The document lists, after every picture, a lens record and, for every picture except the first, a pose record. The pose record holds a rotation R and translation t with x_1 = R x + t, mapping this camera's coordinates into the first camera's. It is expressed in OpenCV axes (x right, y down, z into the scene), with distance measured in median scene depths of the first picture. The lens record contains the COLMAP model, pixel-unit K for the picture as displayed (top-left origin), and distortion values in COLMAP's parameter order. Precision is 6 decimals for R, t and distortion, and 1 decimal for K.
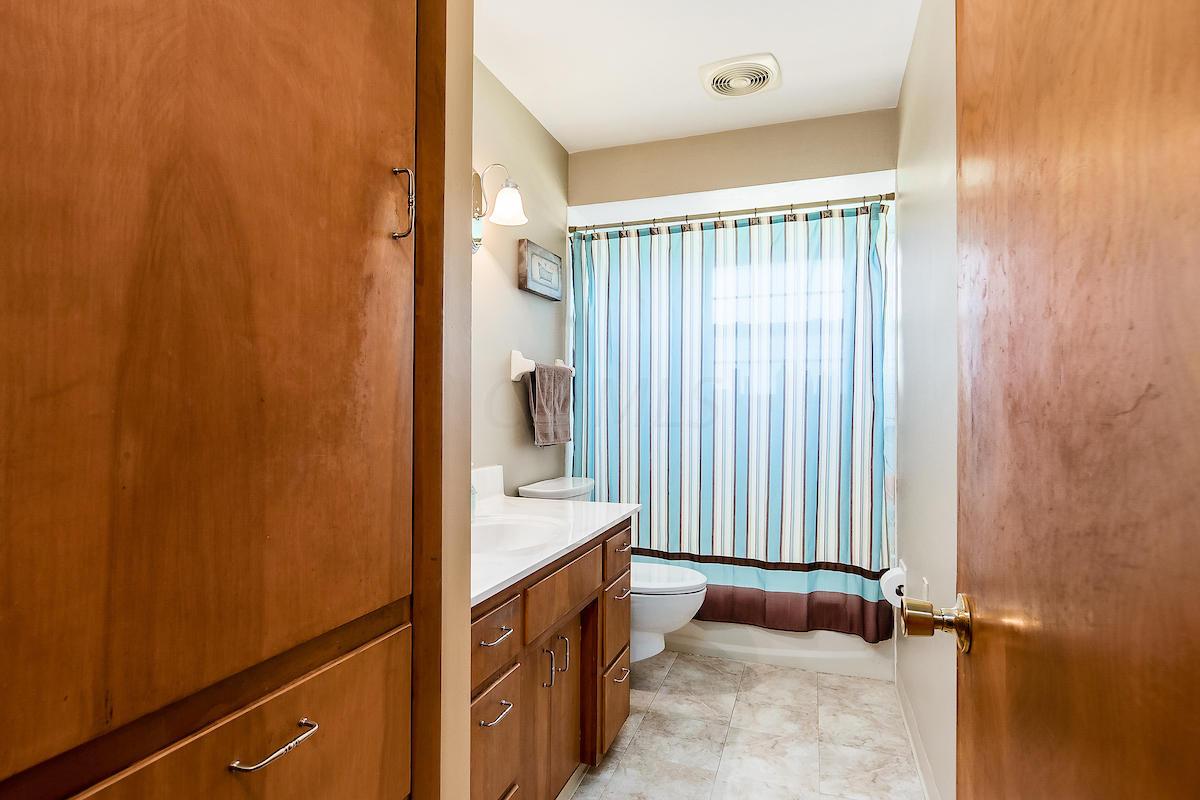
lens RADIAL K [[626.6, 0, 600.0], [0, 626.6, 400.0], [0, 0, 1]] dist [-0.000799, -0.000076]
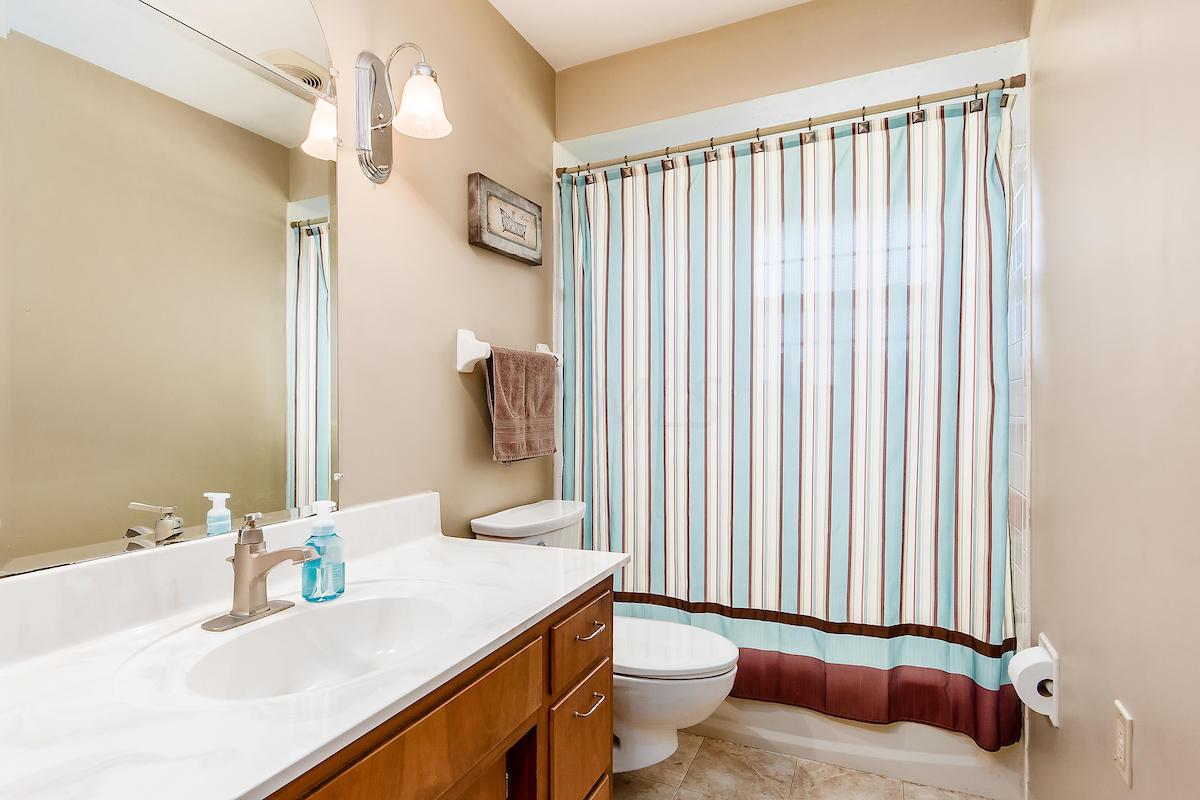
lens RADIAL K [[608.2, 0, 592.9], [0, 608.2, 425.6], [0, 0, 1]] dist [0.001403, -0.000810]
pose [[0.994315, -0.015034, -0.105408, 0.079091], [0.019743, 0.998846, 0.043777, 0.003041], [0.104628, -0.045610, 0.993465, 0.302072]]
